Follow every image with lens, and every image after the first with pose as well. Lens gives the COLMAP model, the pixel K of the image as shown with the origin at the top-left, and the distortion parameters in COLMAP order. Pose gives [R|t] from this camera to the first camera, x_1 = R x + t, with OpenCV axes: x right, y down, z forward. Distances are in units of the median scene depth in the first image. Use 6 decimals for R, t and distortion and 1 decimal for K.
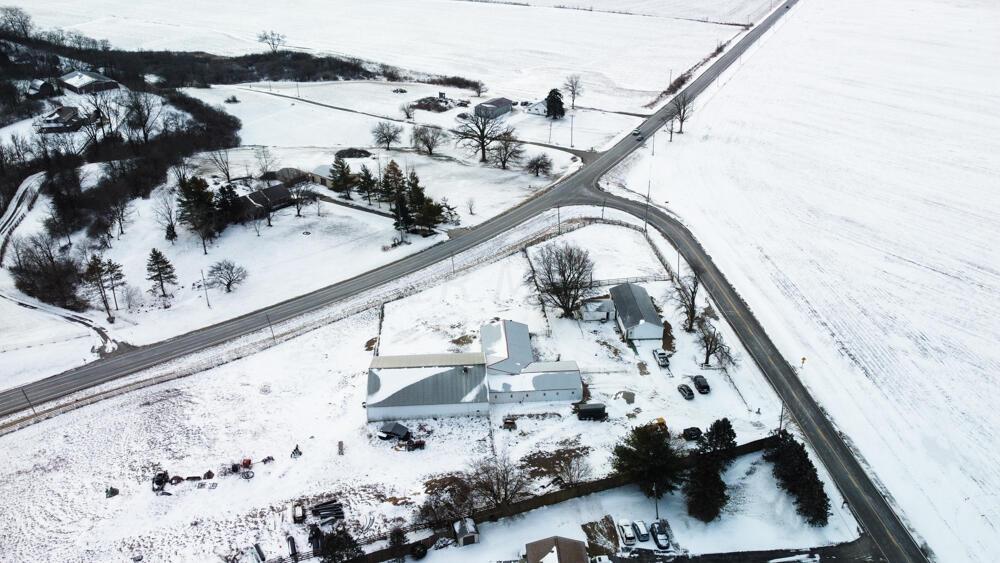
lens RADIAL K [[745.0, 0, 499.2], [0, 745.0, 294.0], [0, 0, 1]] dist [0.000276, -0.005861]
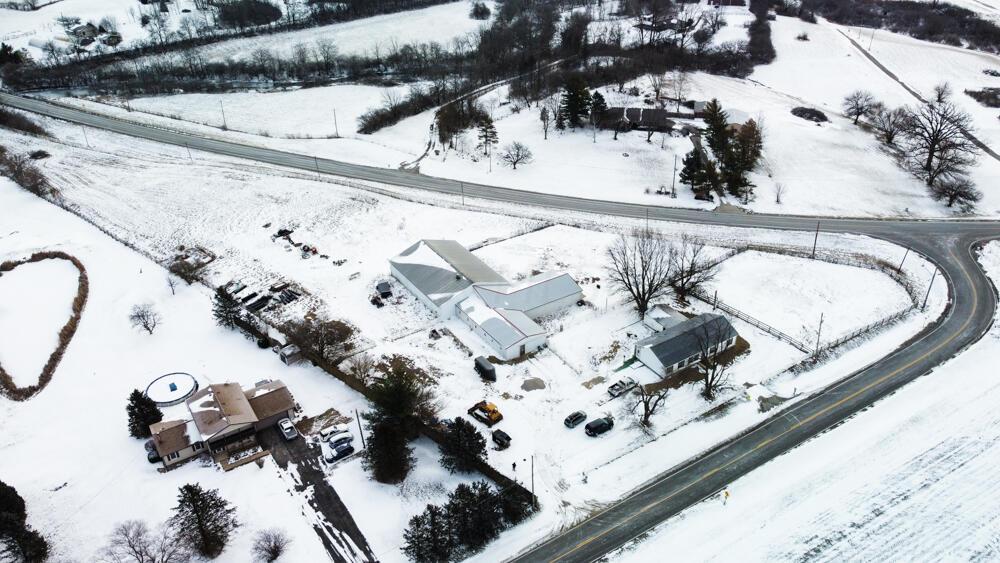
lens RADIAL K [[745.0, 0, 499.2], [0, 745.0, 294.0], [0, 0, 1]] dist [0.000276, -0.005861]
pose [[0.488456, 0.464864, -0.738452, 0.510376], [-0.404739, 0.870435, 0.280230, -0.131241], [0.773044, 0.162000, 0.613318, 0.252261]]
